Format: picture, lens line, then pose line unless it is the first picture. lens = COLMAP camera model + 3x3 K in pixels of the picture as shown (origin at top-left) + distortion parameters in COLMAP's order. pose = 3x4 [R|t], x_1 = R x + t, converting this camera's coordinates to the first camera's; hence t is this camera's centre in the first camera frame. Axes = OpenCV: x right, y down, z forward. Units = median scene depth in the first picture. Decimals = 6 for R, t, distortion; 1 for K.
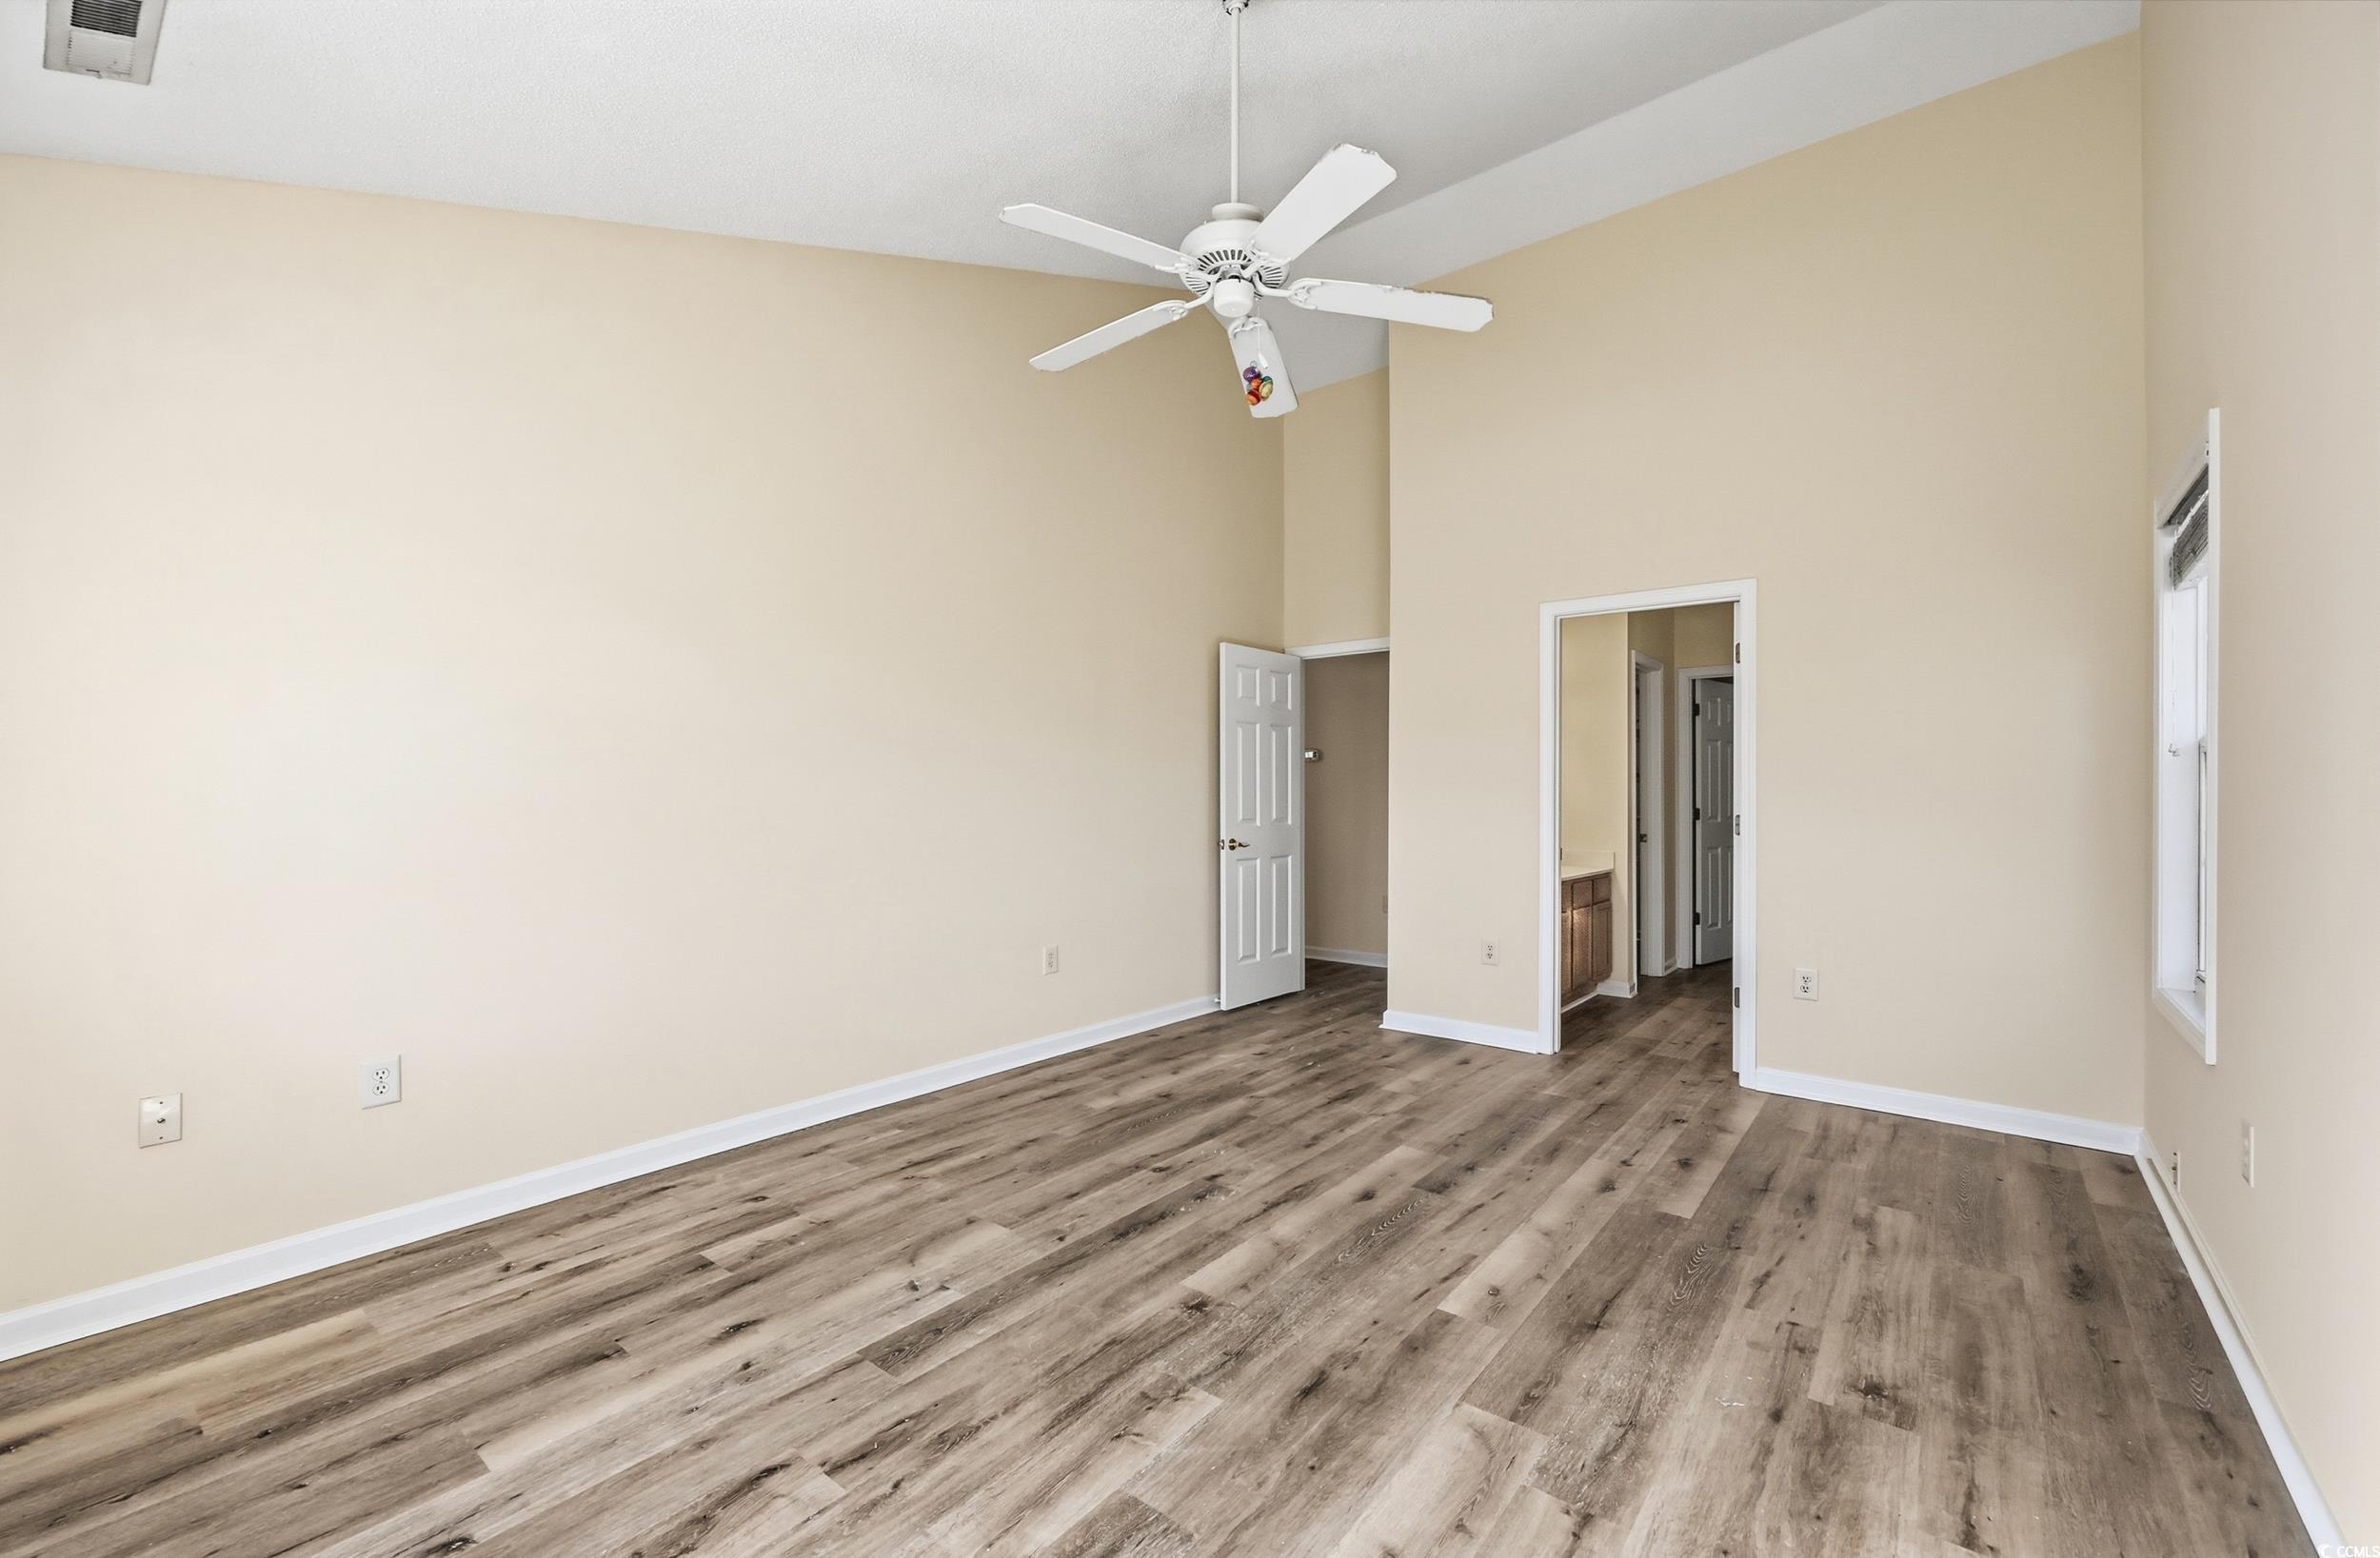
lens RADIAL K [[974.1, 0, 1193.0], [0, 974.1, 787.3], [0, 0, 1]] dist [0.001531, 0.000265]
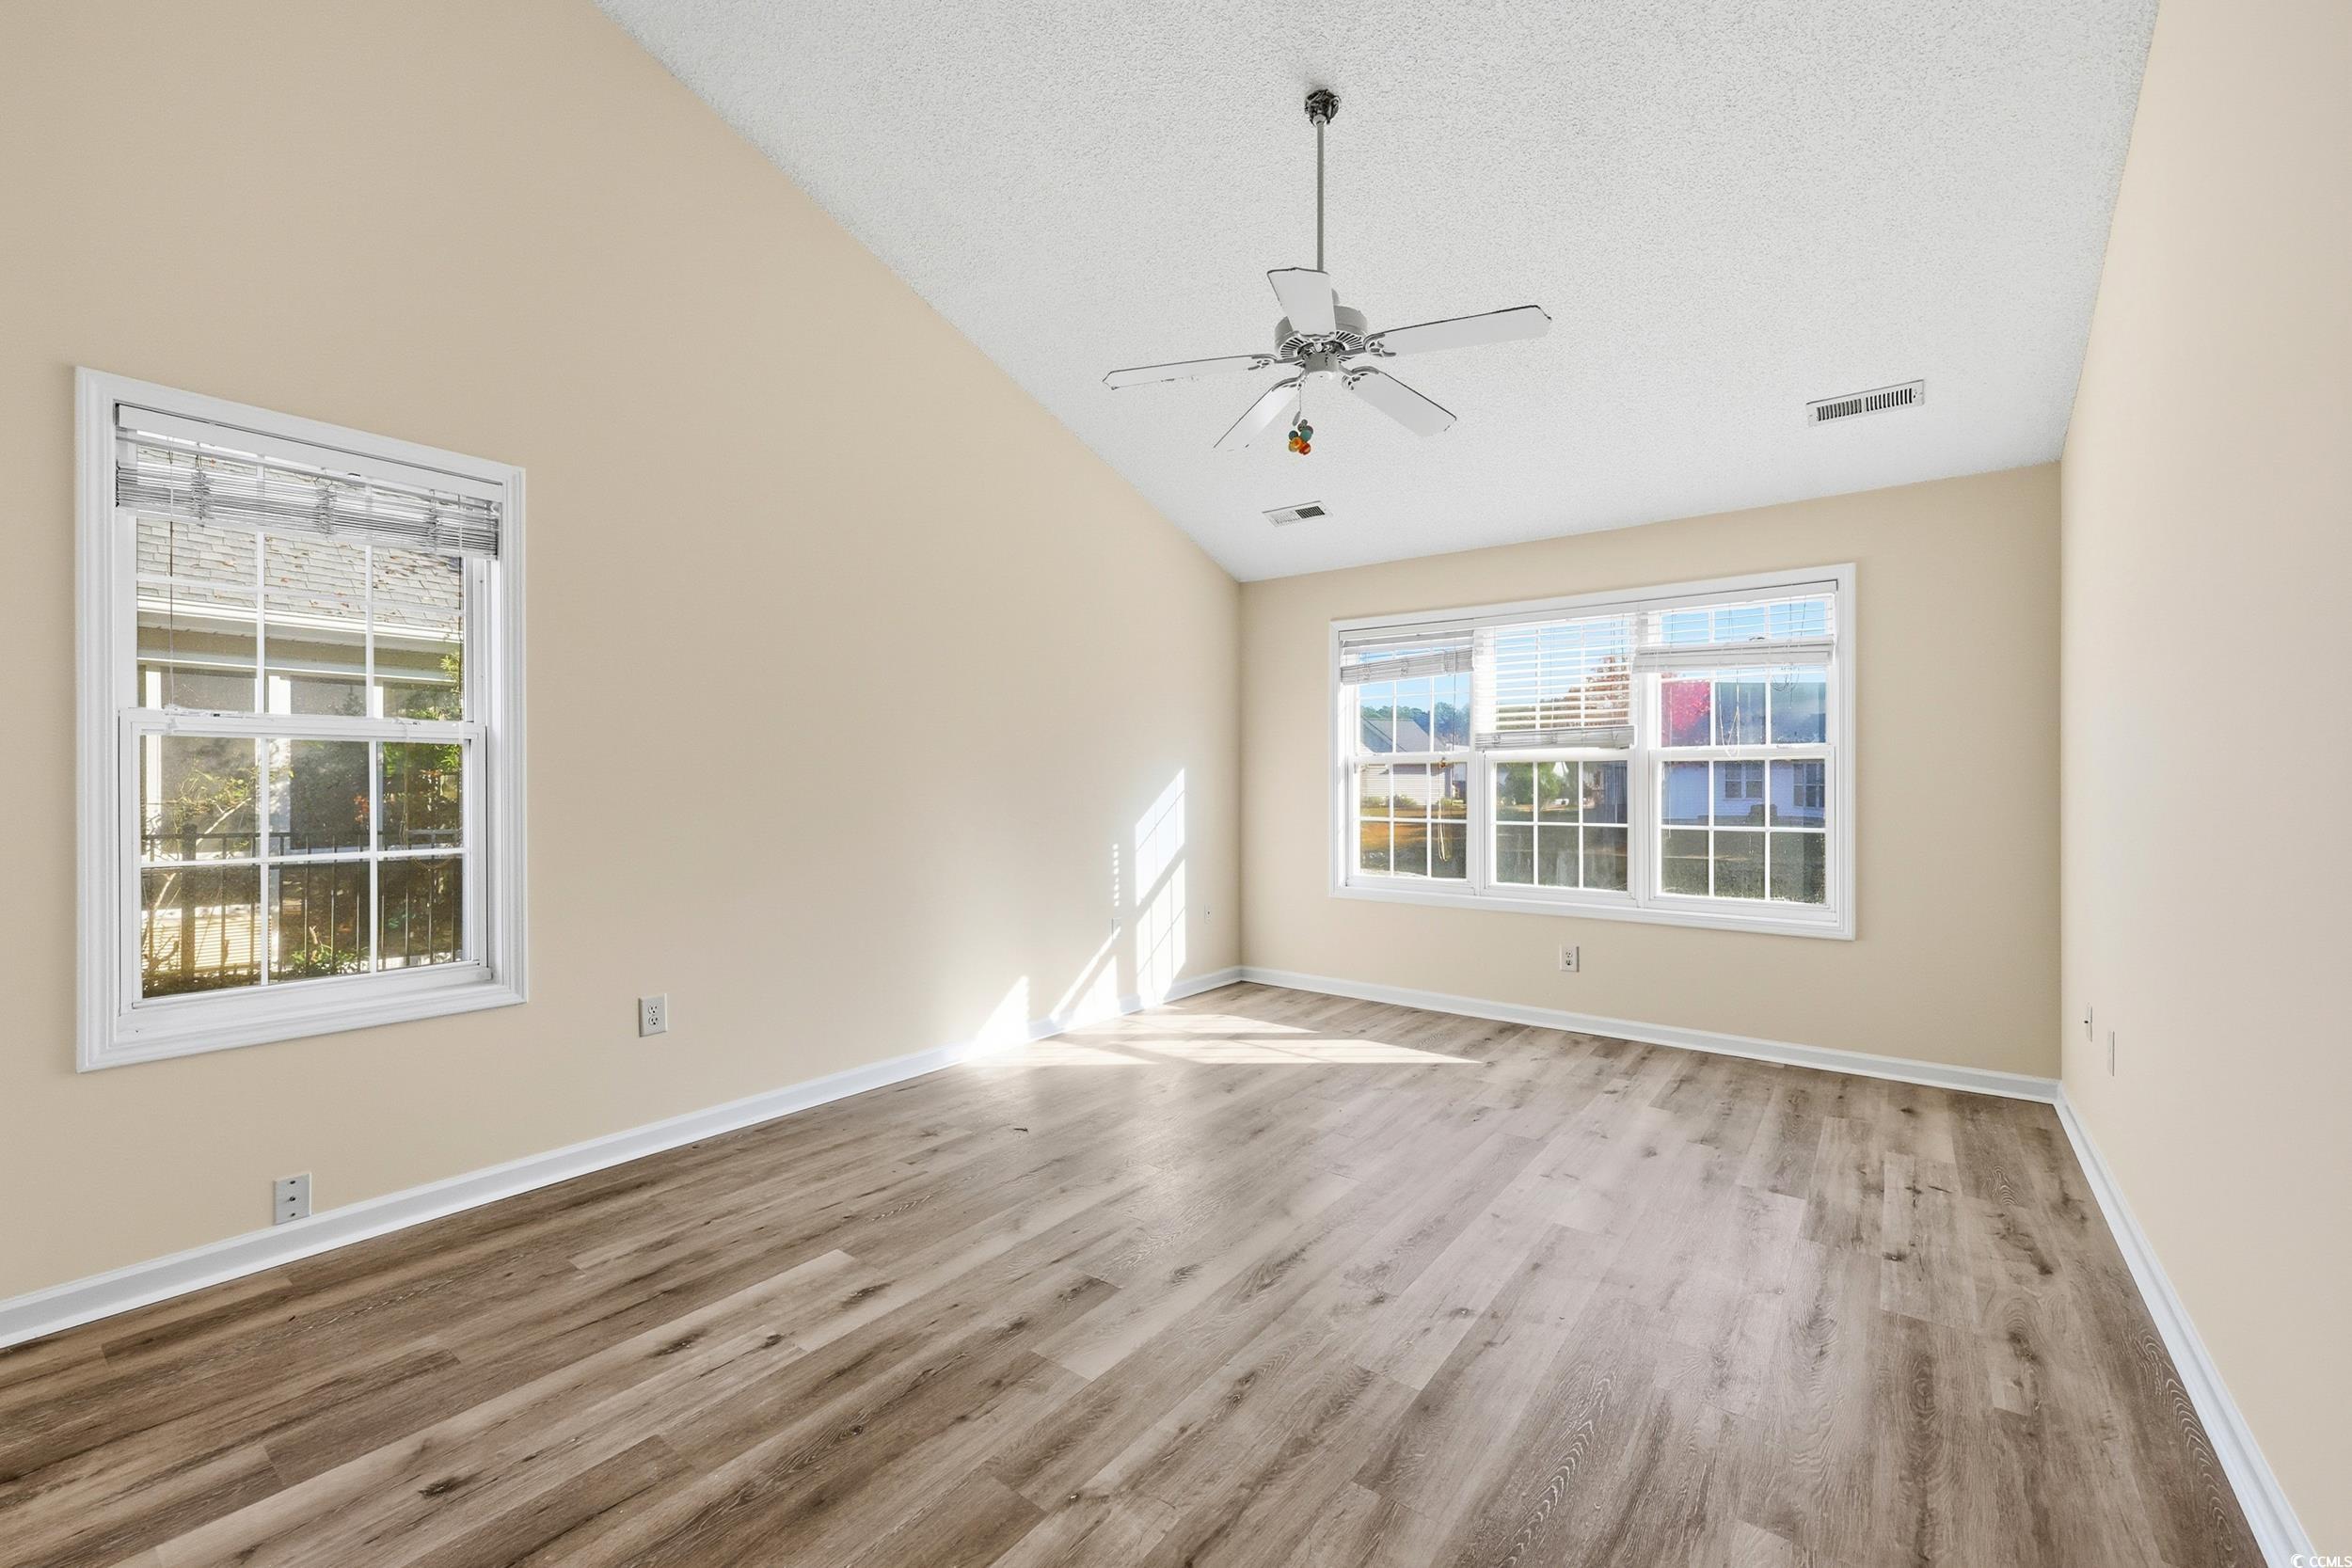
lens RADIAL K [[953.1, 0, 1178.5], [0, 953.1, 788.5], [0, 0, 1]] dist [0.001690, -0.000632]
pose [[-0.999833, -0.001805, -0.018174, 0.198407], [-0.001711, 0.999985, -0.005173, 0.015511], [0.018183, -0.005141, -0.999821, 1.809869]]
